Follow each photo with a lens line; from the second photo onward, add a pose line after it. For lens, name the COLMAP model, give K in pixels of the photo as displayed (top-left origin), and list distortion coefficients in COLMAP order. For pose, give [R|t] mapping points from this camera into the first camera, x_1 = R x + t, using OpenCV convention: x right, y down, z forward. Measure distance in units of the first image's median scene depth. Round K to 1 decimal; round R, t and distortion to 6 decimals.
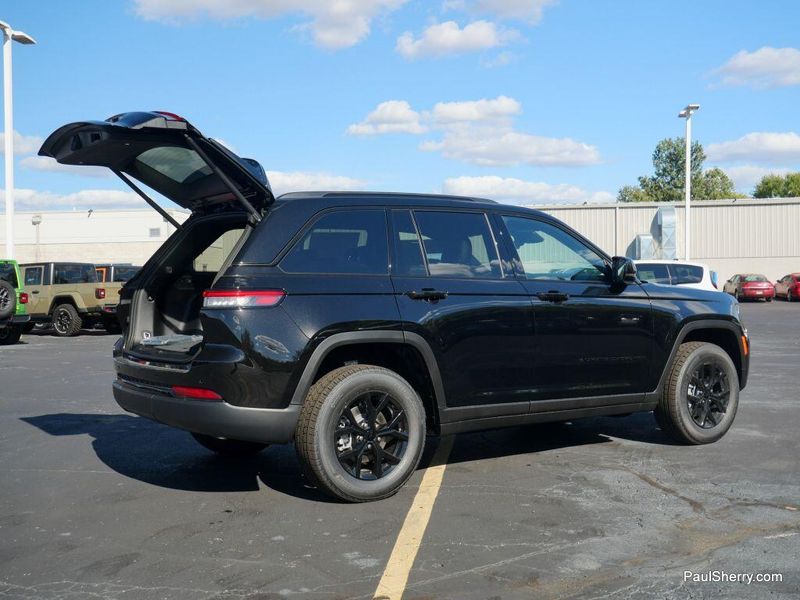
lens RADIAL K [[1072.2, 0, 295.0], [0, 1072.2, 298.9], [0, 0, 1]] dist [0.010279, -0.031613]
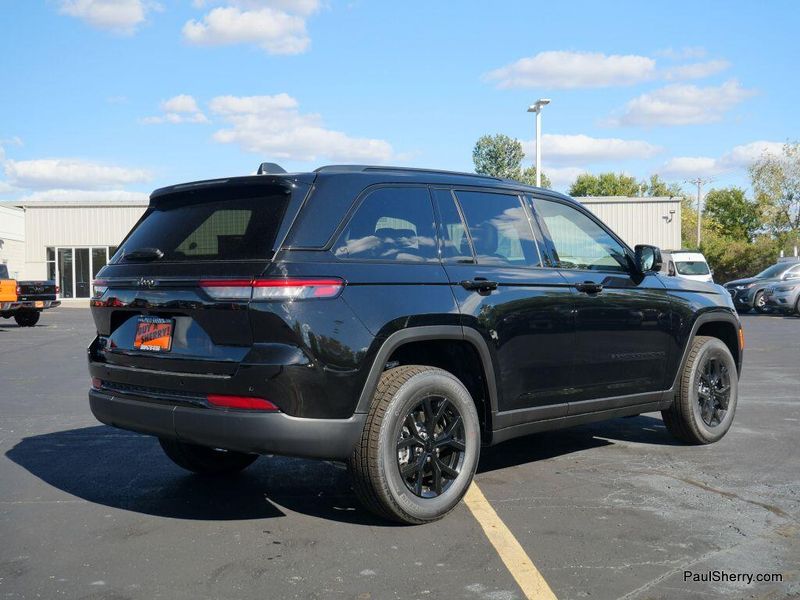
lens RADIAL K [[1131.4, 0, 331.7], [0, 1131.4, 301.1], [0, 0, 1]] dist [-0.005580, 0.038050]
pose [[0.971276, -0.003384, 0.237931, -0.214460], [0.003214, 0.999994, 0.001103, 0.007914], [-0.237933, -0.000307, 0.971281, 0.123494]]
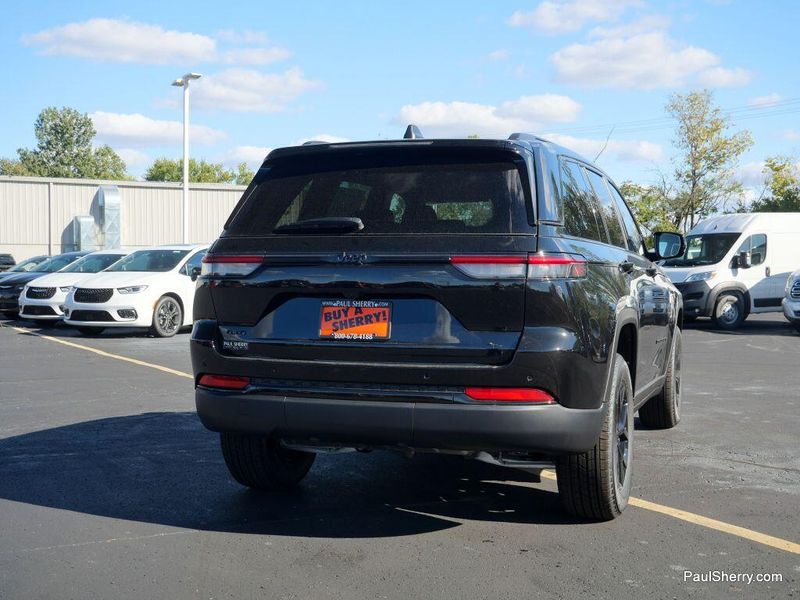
lens RADIAL K [[1234.3, 0, 400.0], [0, 1234.3, 300.0], [0, 0, 1]] dist [0.042072, 0.028450]
pose [[0.735957, -0.003085, 0.677022, -0.664777], [0.001248, 0.999994, 0.003200, 0.018516], [-0.677028, -0.001510, 0.735956, 0.395100]]
